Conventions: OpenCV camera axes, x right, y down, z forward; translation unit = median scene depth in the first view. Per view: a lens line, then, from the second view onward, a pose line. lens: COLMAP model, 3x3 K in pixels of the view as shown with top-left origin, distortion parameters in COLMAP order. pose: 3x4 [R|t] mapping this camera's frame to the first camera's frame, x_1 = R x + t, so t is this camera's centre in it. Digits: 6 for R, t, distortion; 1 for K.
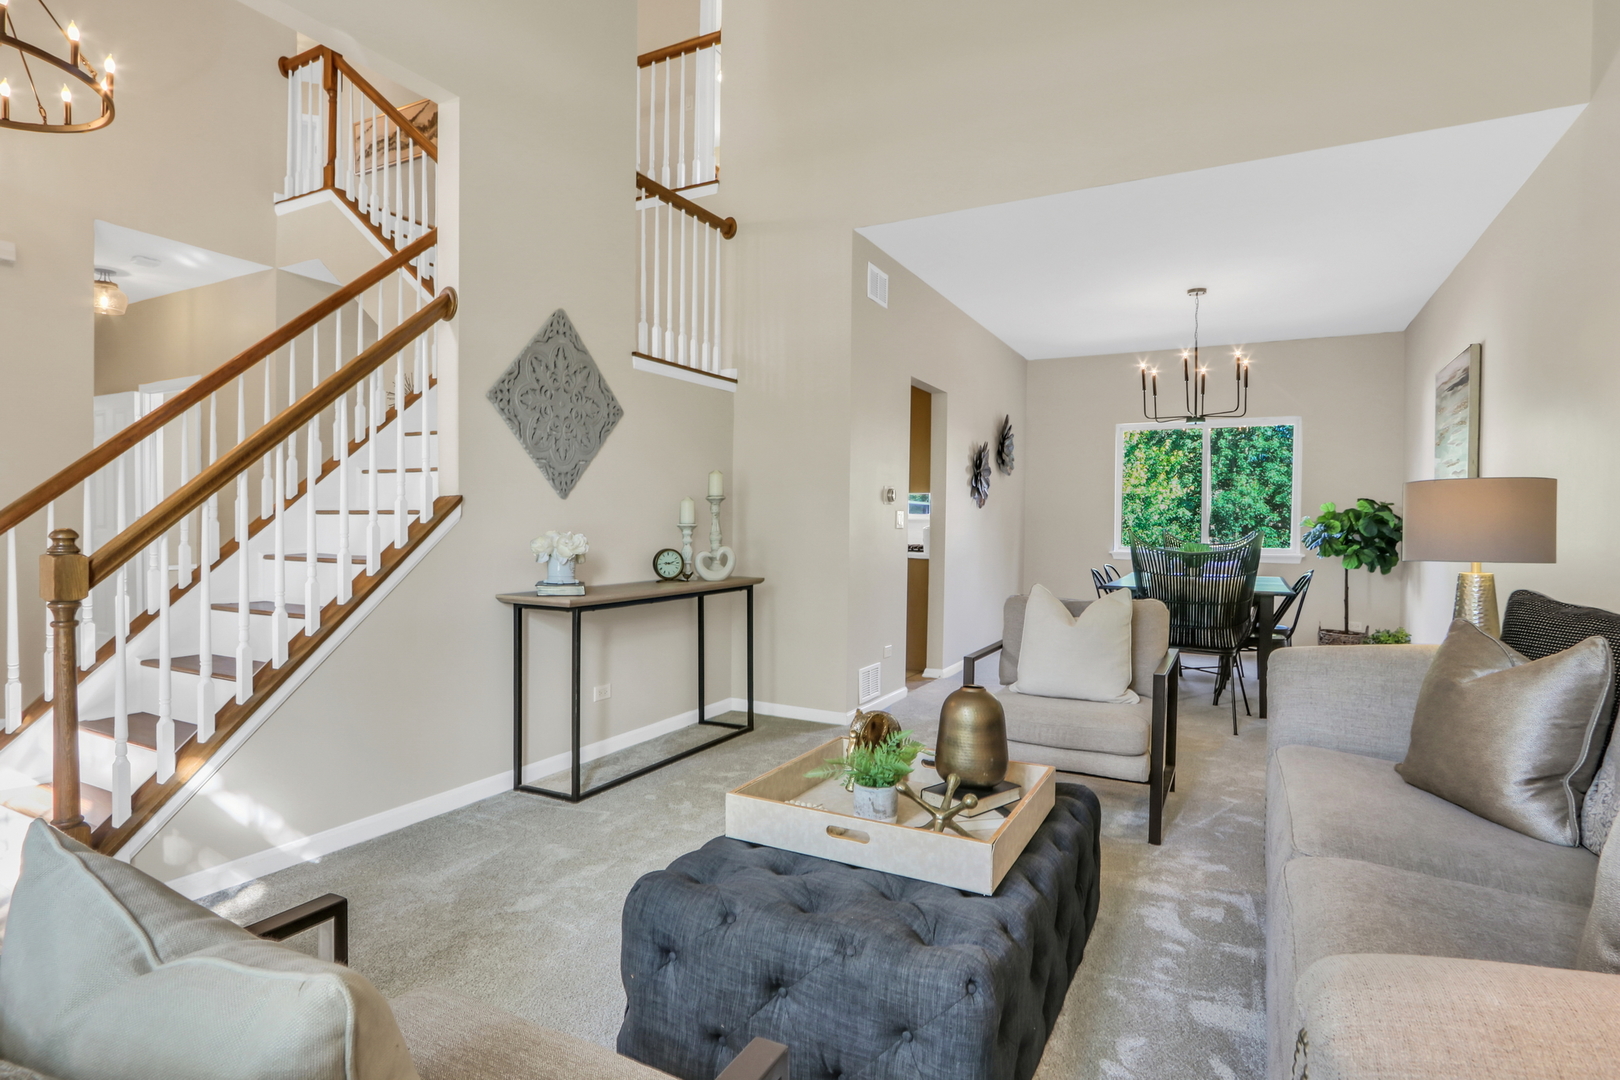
lens RADIAL K [[919.6, 0, 806.9], [0, 919.6, 545.4], [0, 0, 1]] dist [-0.007656, 0.000674]
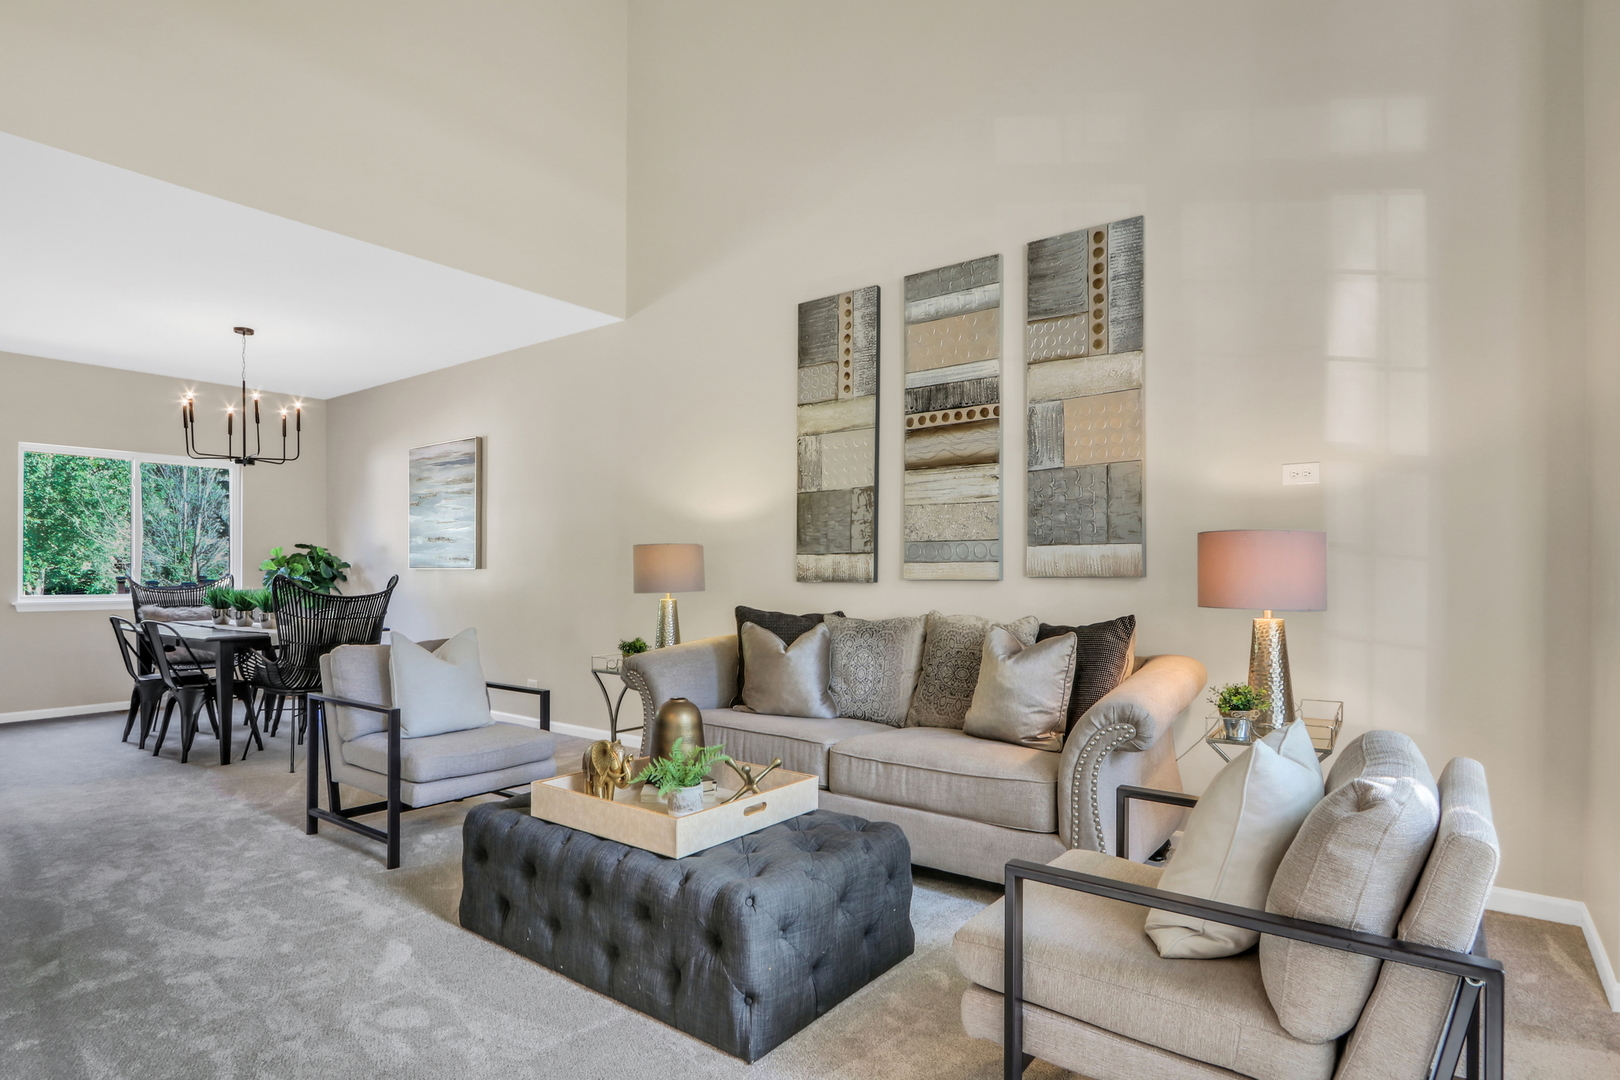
lens RADIAL K [[919.6, 0, 806.9], [0, 919.6, 545.4], [0, 0, 1]] dist [-0.007656, 0.000674]
pose [[0.100469, 0.021855, 0.994700, -0.520782], [0.022661, 0.999449, -0.024248, -0.010679], [-0.994682, 0.024977, 0.099918, 0.328638]]
